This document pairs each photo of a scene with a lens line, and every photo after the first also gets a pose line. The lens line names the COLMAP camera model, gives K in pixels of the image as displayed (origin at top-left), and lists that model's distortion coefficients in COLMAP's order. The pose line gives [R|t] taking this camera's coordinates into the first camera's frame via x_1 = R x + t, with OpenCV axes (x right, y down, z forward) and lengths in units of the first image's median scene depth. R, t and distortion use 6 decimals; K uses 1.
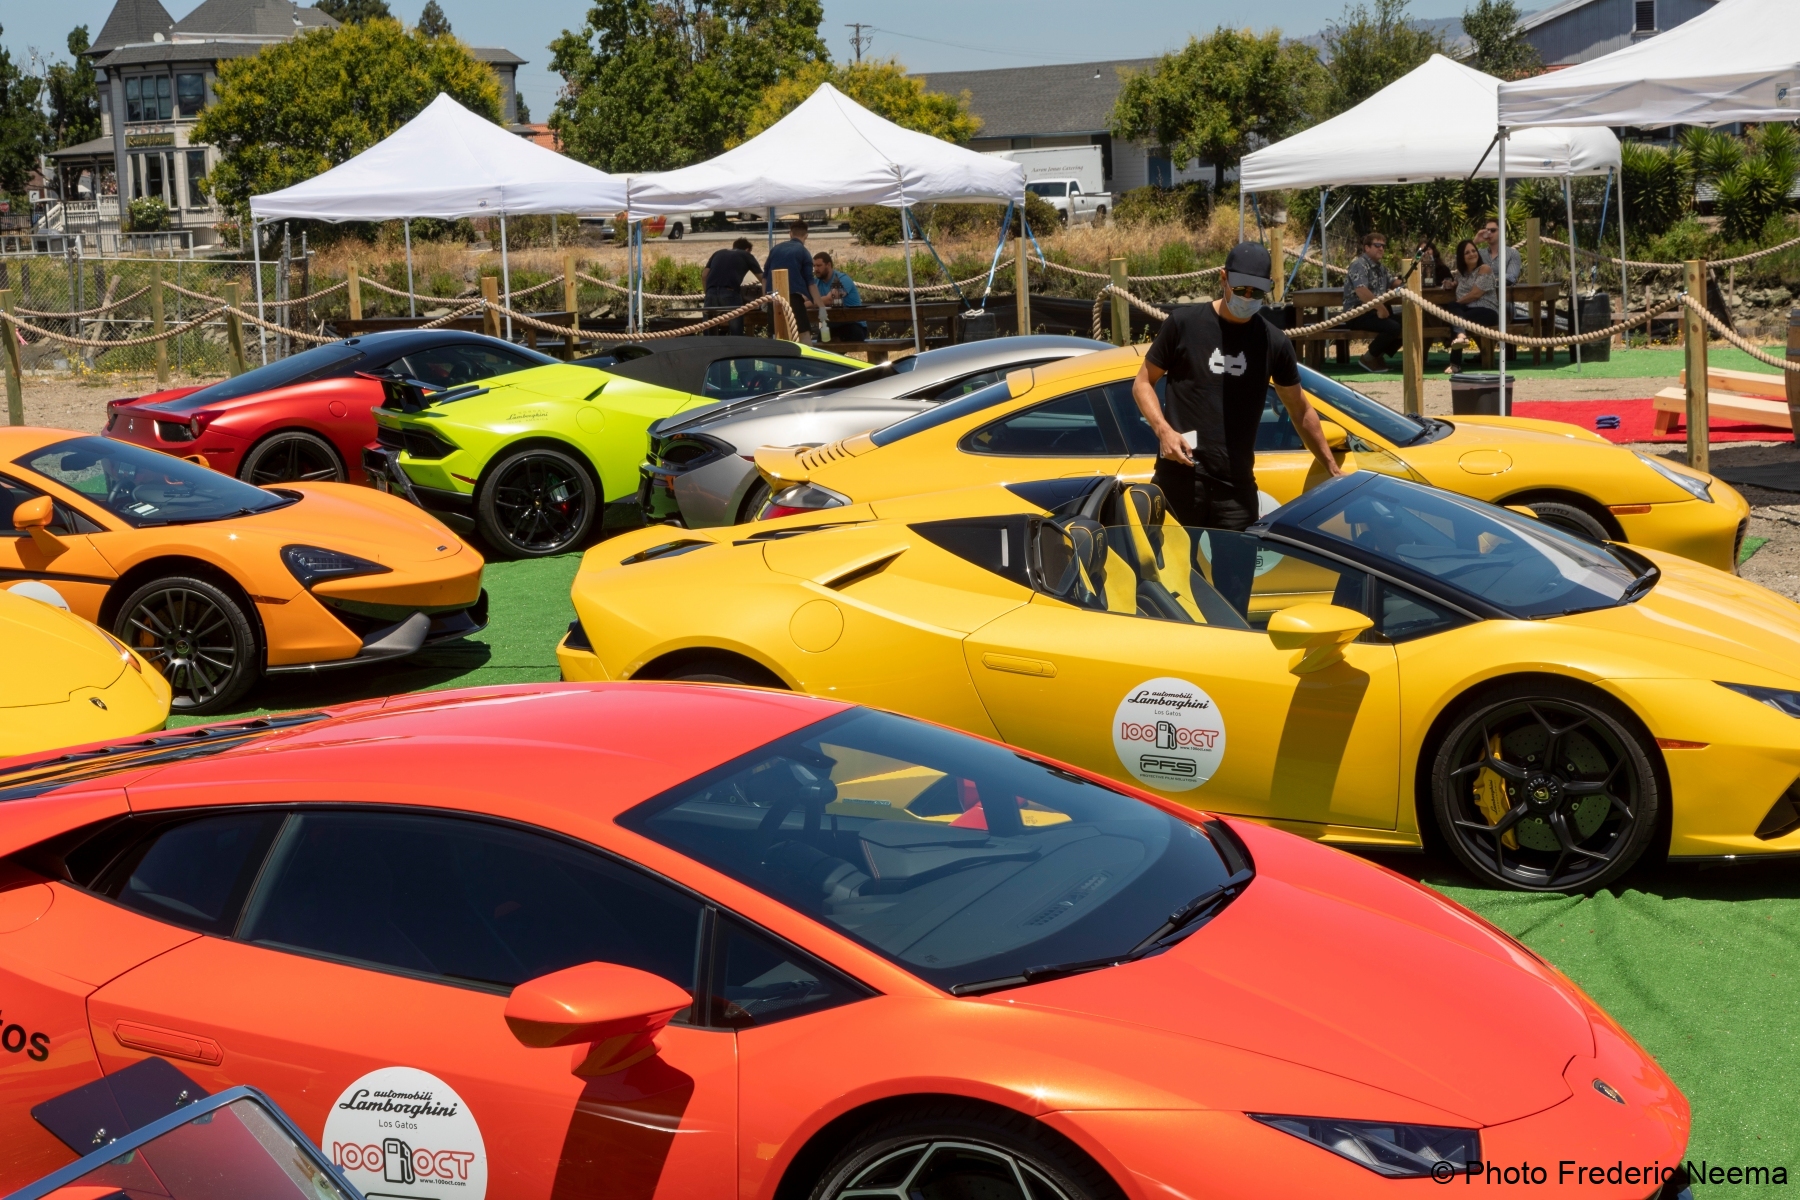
lens RADIAL K [[3160.8, 0, 926.7], [0, 3160.8, 596.2], [0, 0, 1]] dist [0.041449, -0.144122]
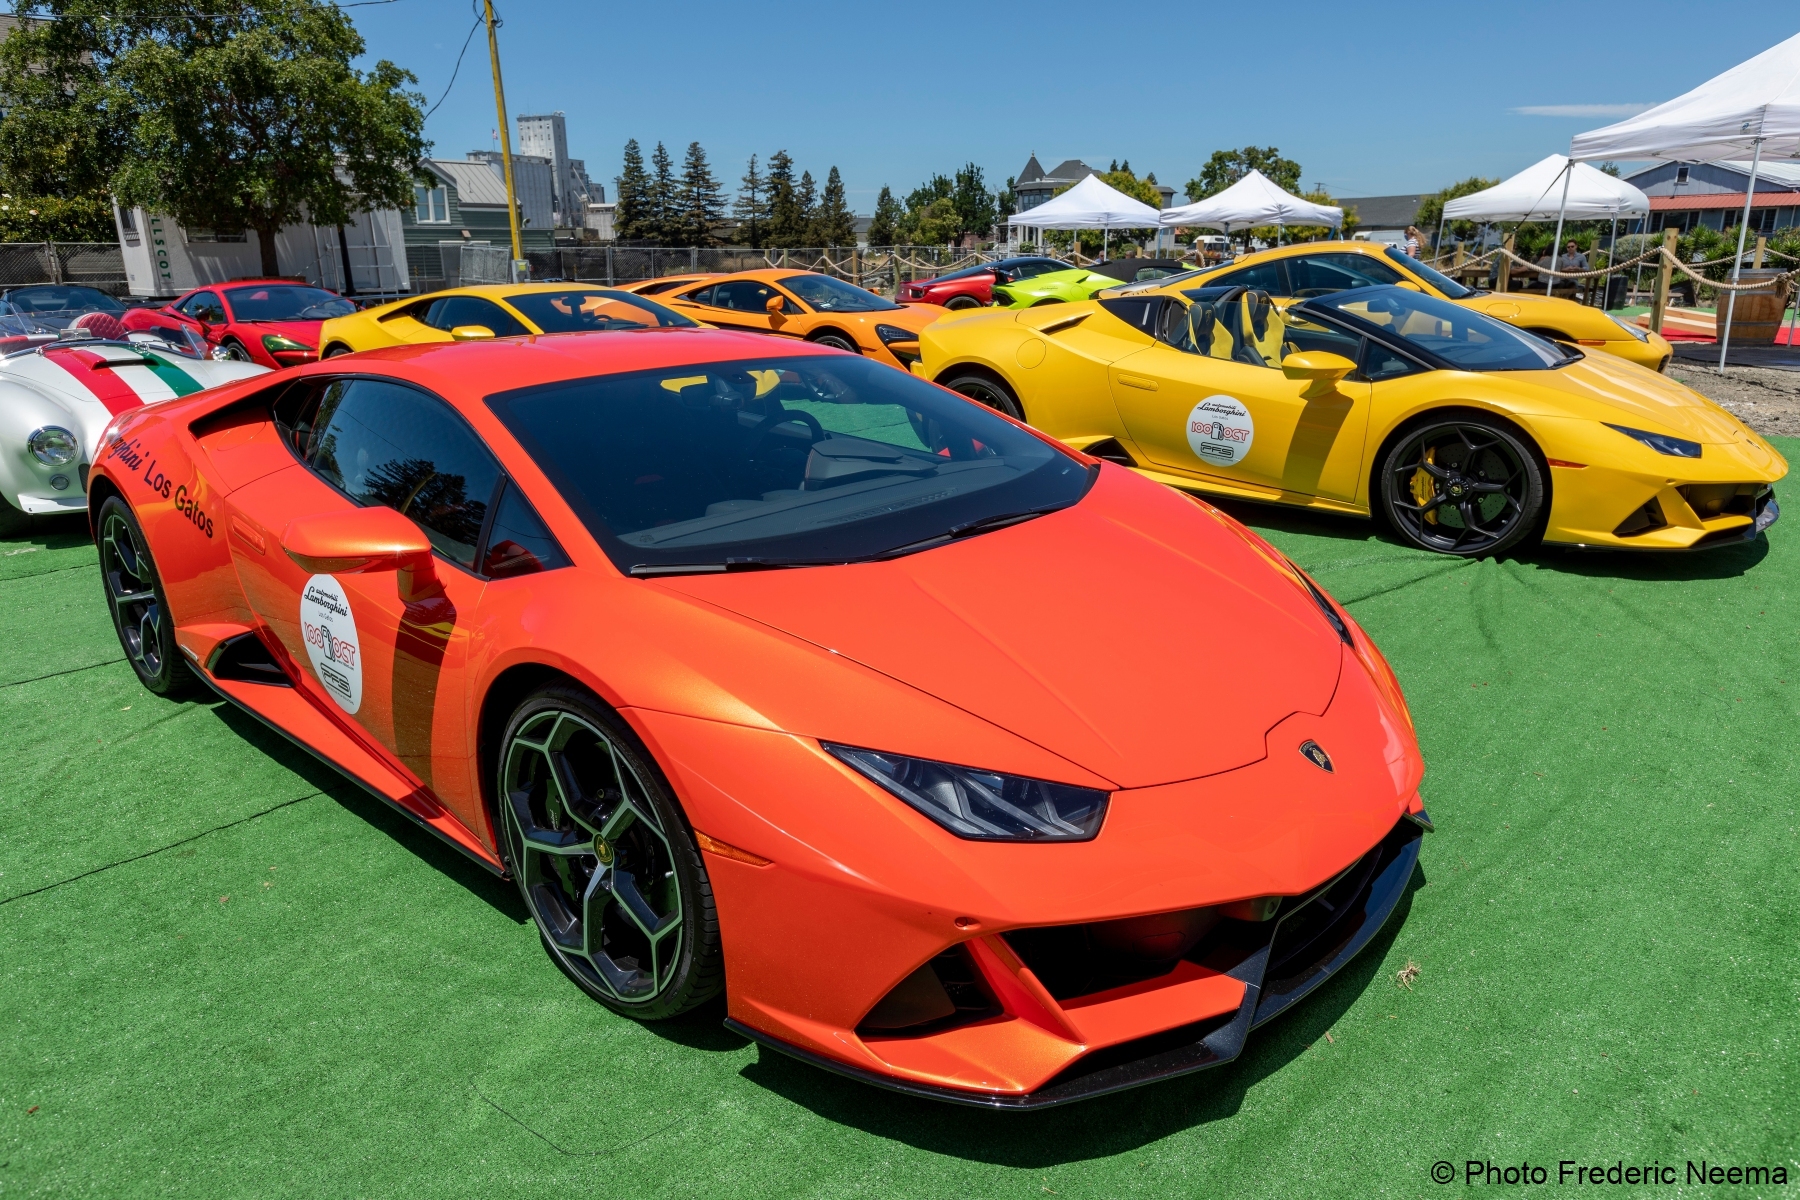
lens RADIAL K [[1122.3, 0, 900.0], [0, 1122.3, 600.0], [0, 0, 1]] dist [0.002371, -0.003785]
pose [[0.934975, 0.136661, -0.327331, 0.085017], [-0.077261, 0.979107, 0.188095, 0.022602], [0.346198, -0.150574, 0.925999, 0.270019]]
